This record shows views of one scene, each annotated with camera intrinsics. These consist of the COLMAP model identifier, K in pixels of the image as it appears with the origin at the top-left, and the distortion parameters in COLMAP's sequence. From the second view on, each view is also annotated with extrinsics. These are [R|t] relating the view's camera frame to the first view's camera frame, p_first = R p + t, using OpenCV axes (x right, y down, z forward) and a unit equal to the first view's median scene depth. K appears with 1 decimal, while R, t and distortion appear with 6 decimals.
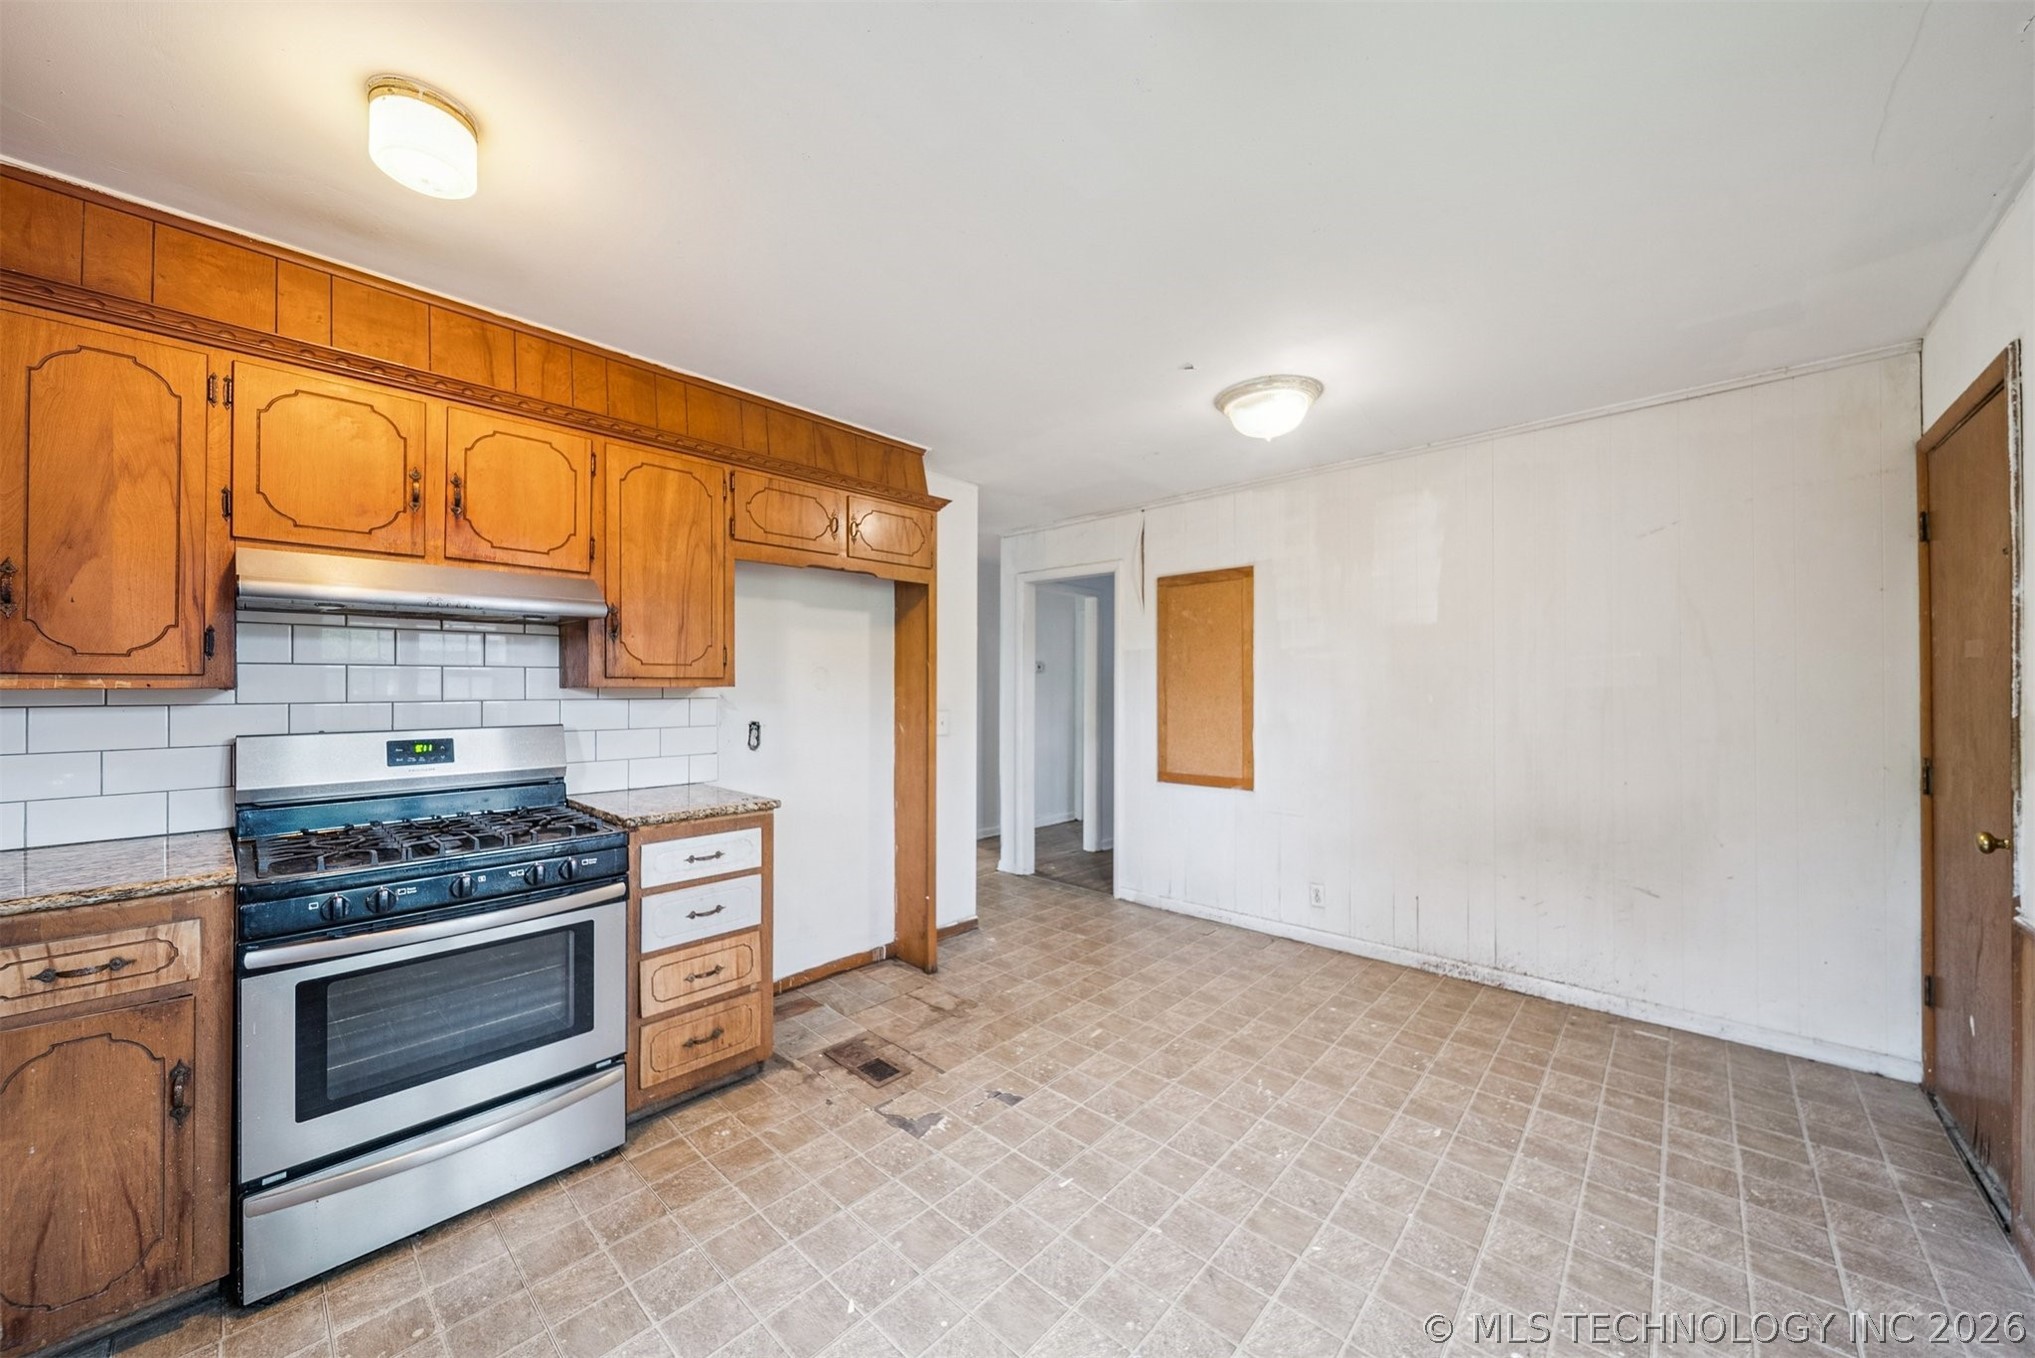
lens RADIAL K [[729.3, 0, 1013.0], [0, 729.3, 684.4], [0, 0, 1]] dist [0.000263, -0.000307]
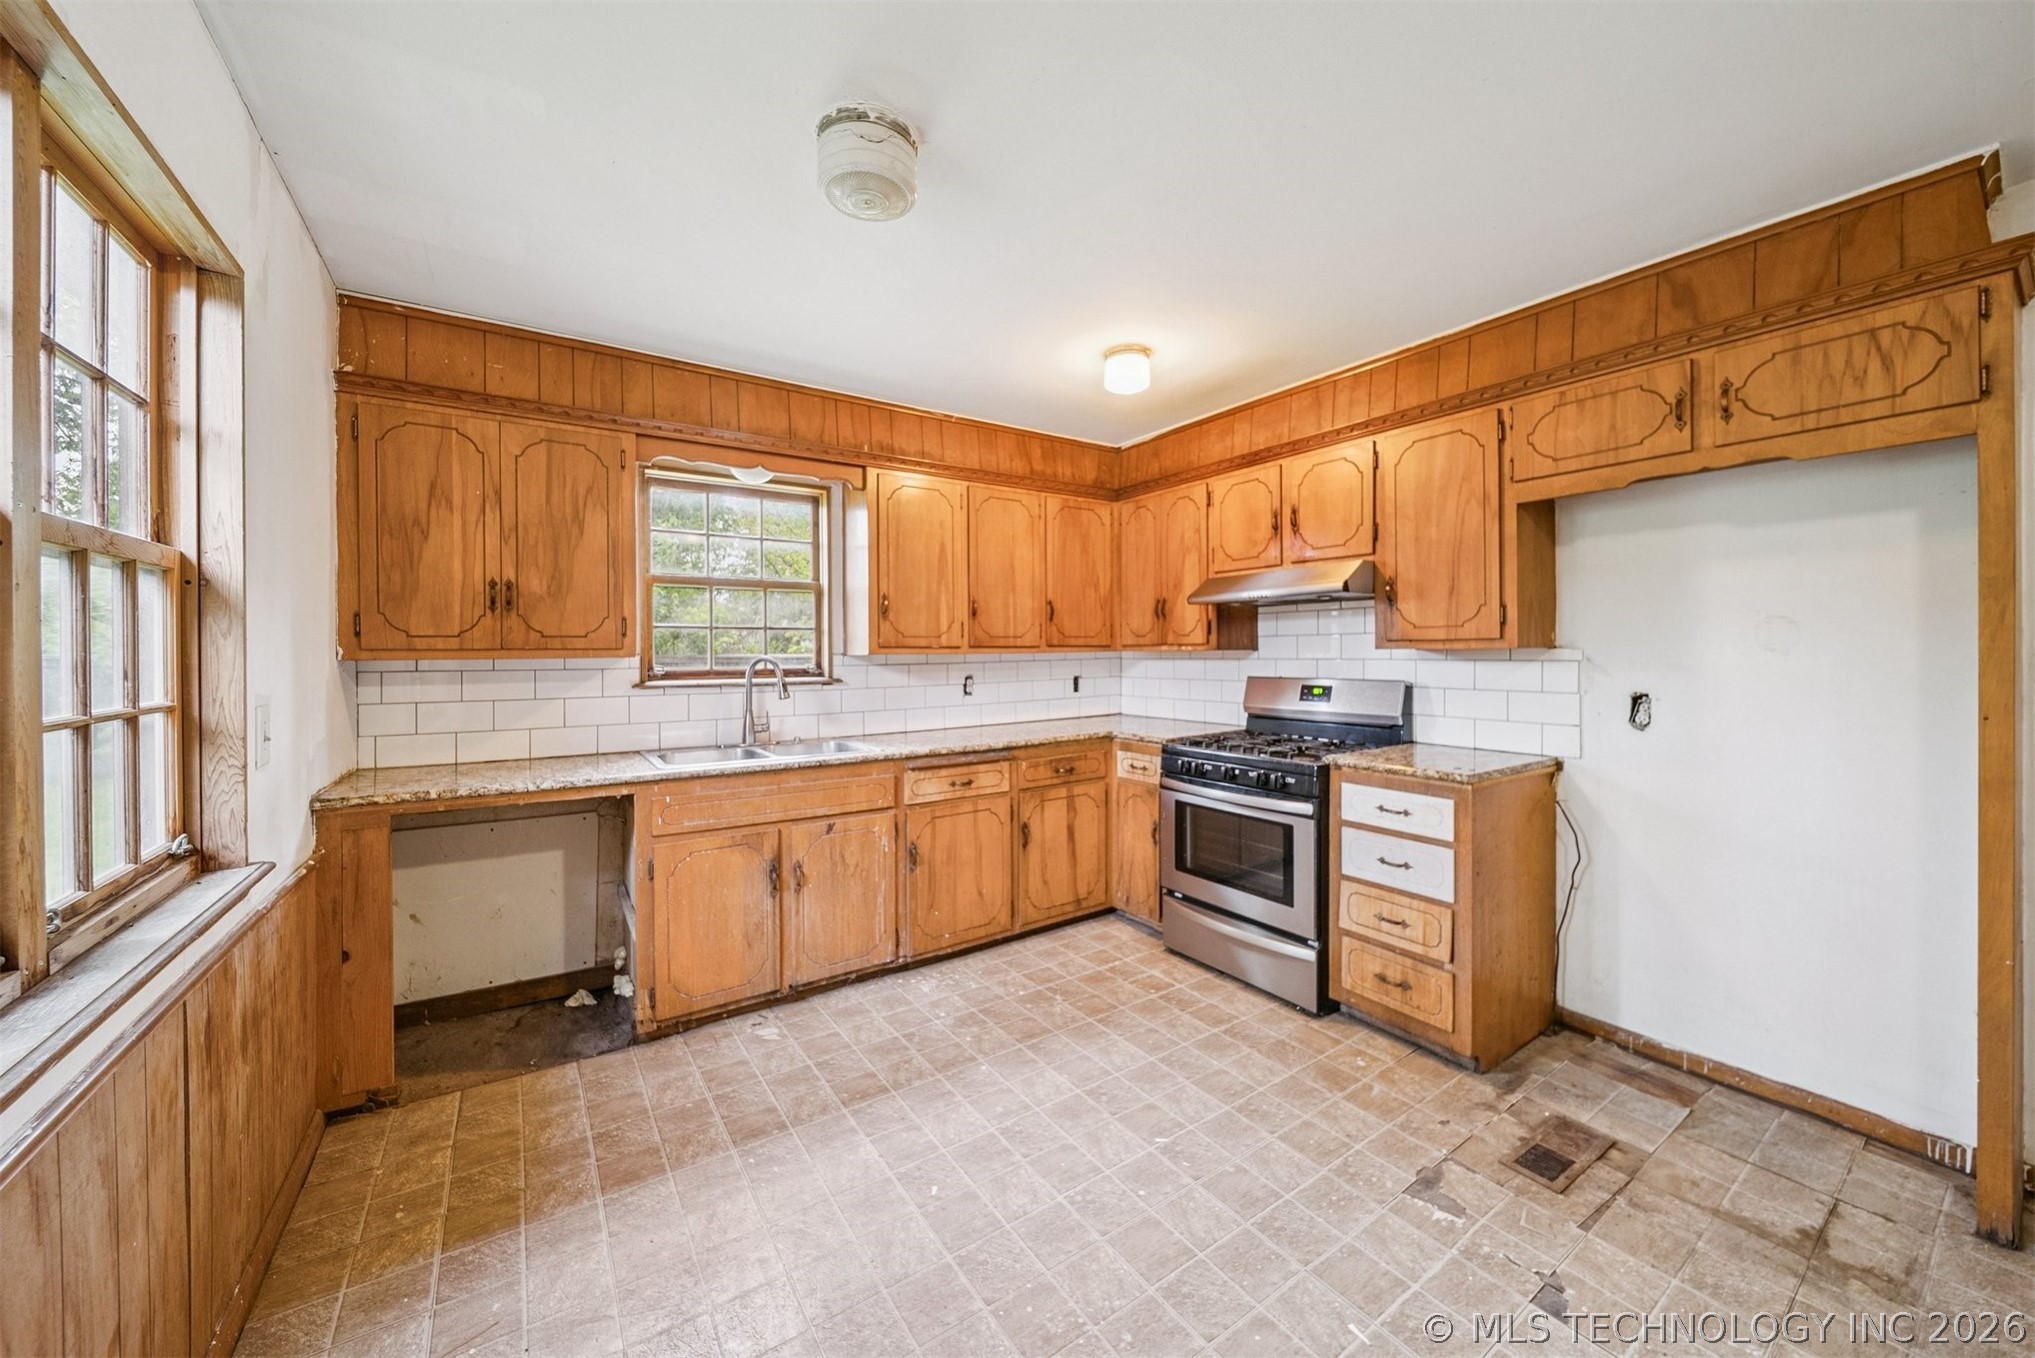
lens RADIAL K [[729.3, 0, 1027.0], [0, 729.3, 655.4], [0, 0, 1]] dist [0.000263, -0.000307]
pose [[-0.209410, 0.007281, -0.977801, 0.712806], [0.007992, 0.999952, 0.005734, 0.002765], [0.977795, -0.006614, -0.209458, 0.703950]]
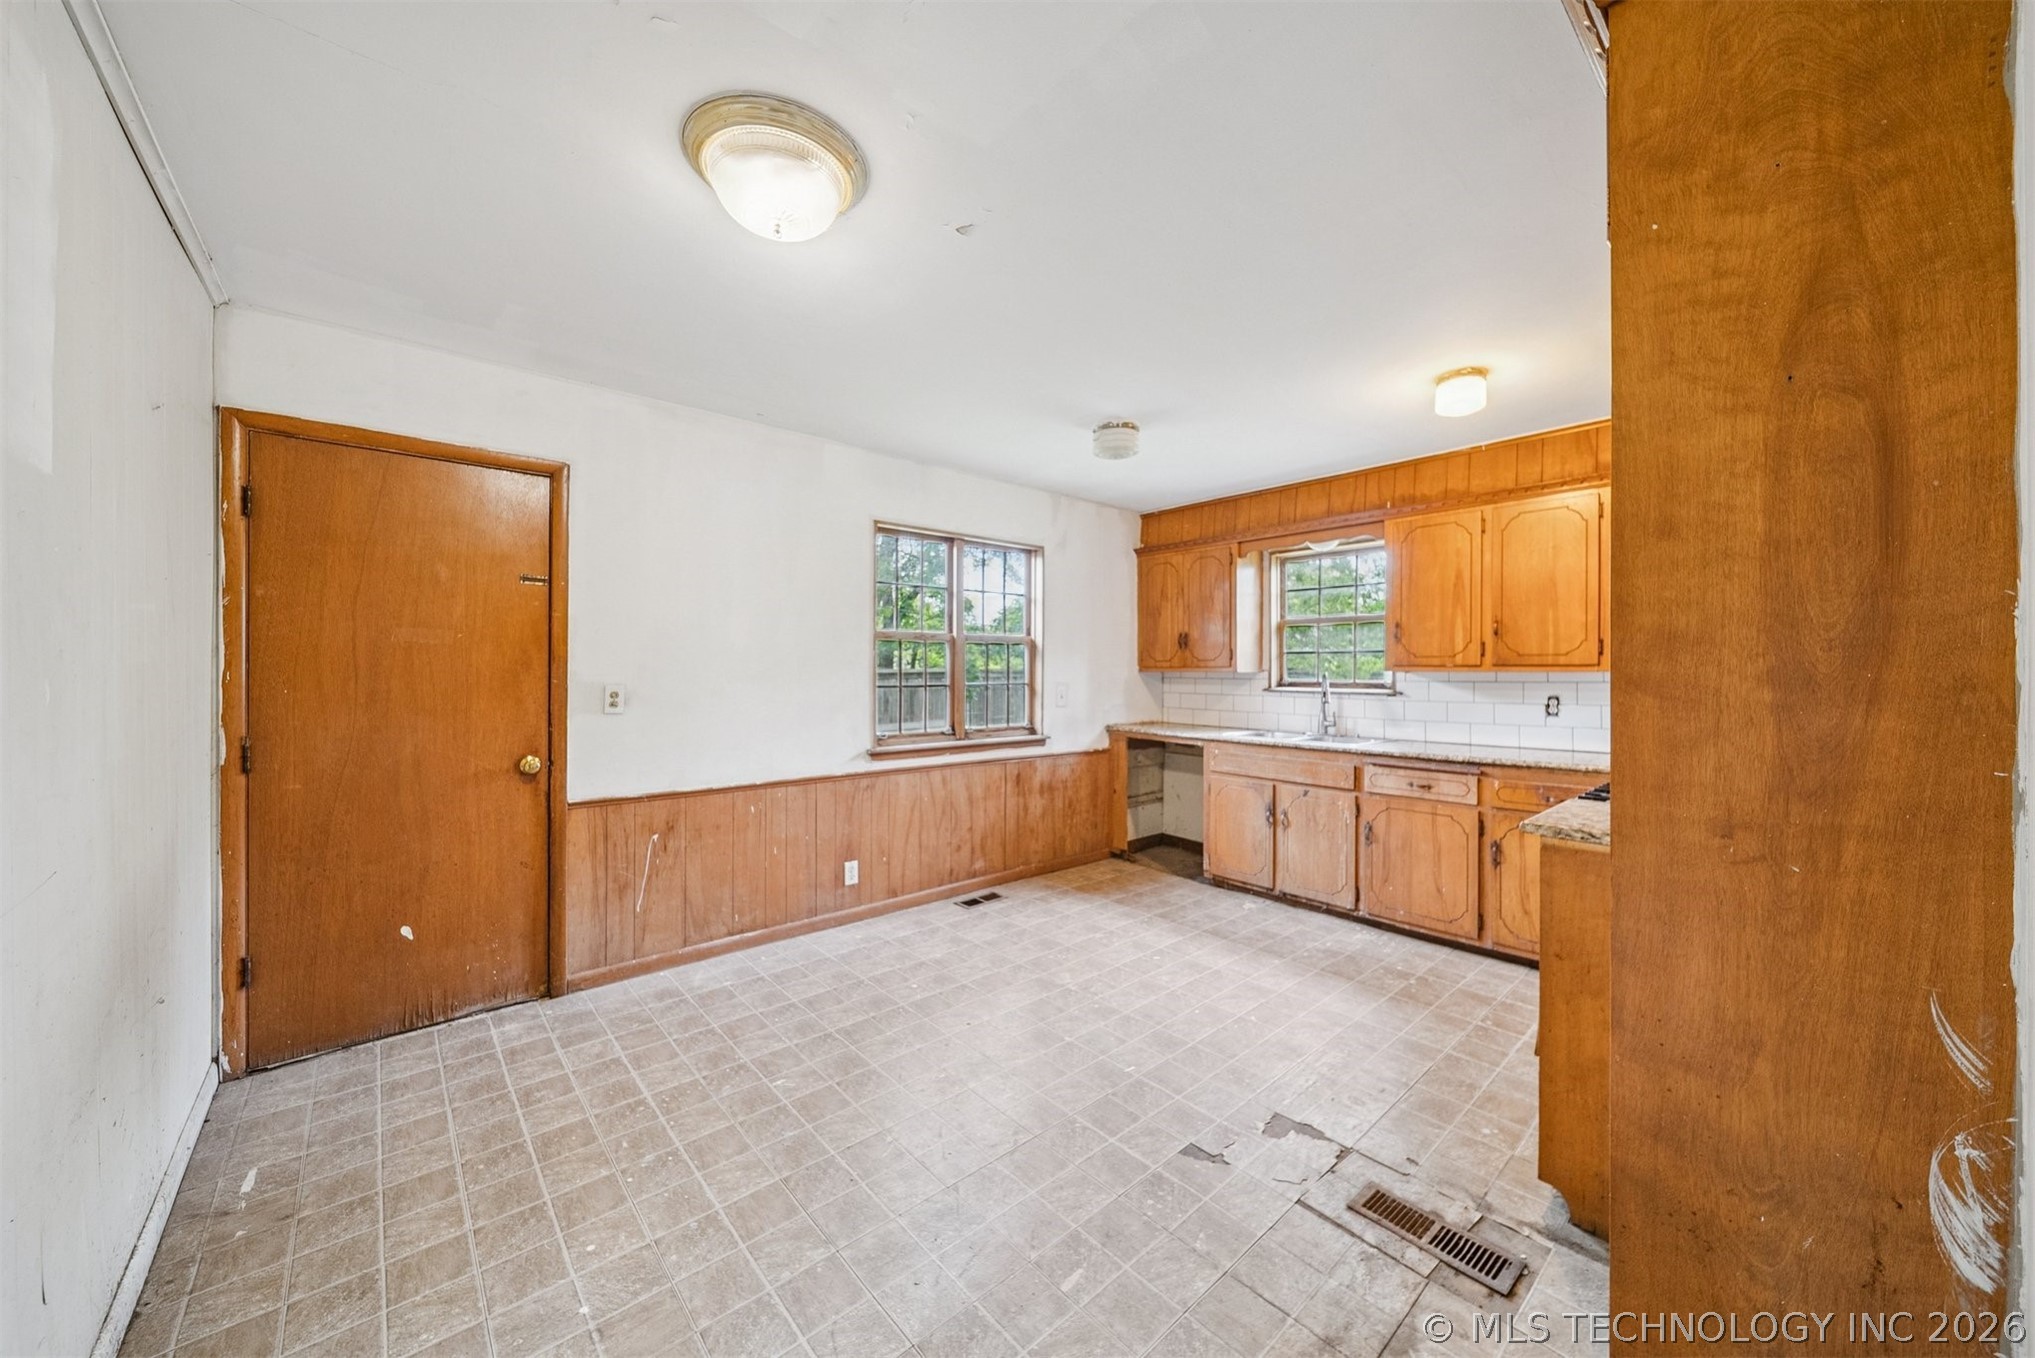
lens RADIAL K [[729.3, 0, 1016.2], [0, 729.3, 669.5], [0, 0, 1]] dist [0.000263, -0.000307]
pose [[-0.995805, -0.002140, 0.091481, 0.128869], [-0.002512, 0.999989, -0.003956, 0.010342], [-0.091471, -0.004169, -0.995799, 1.900167]]
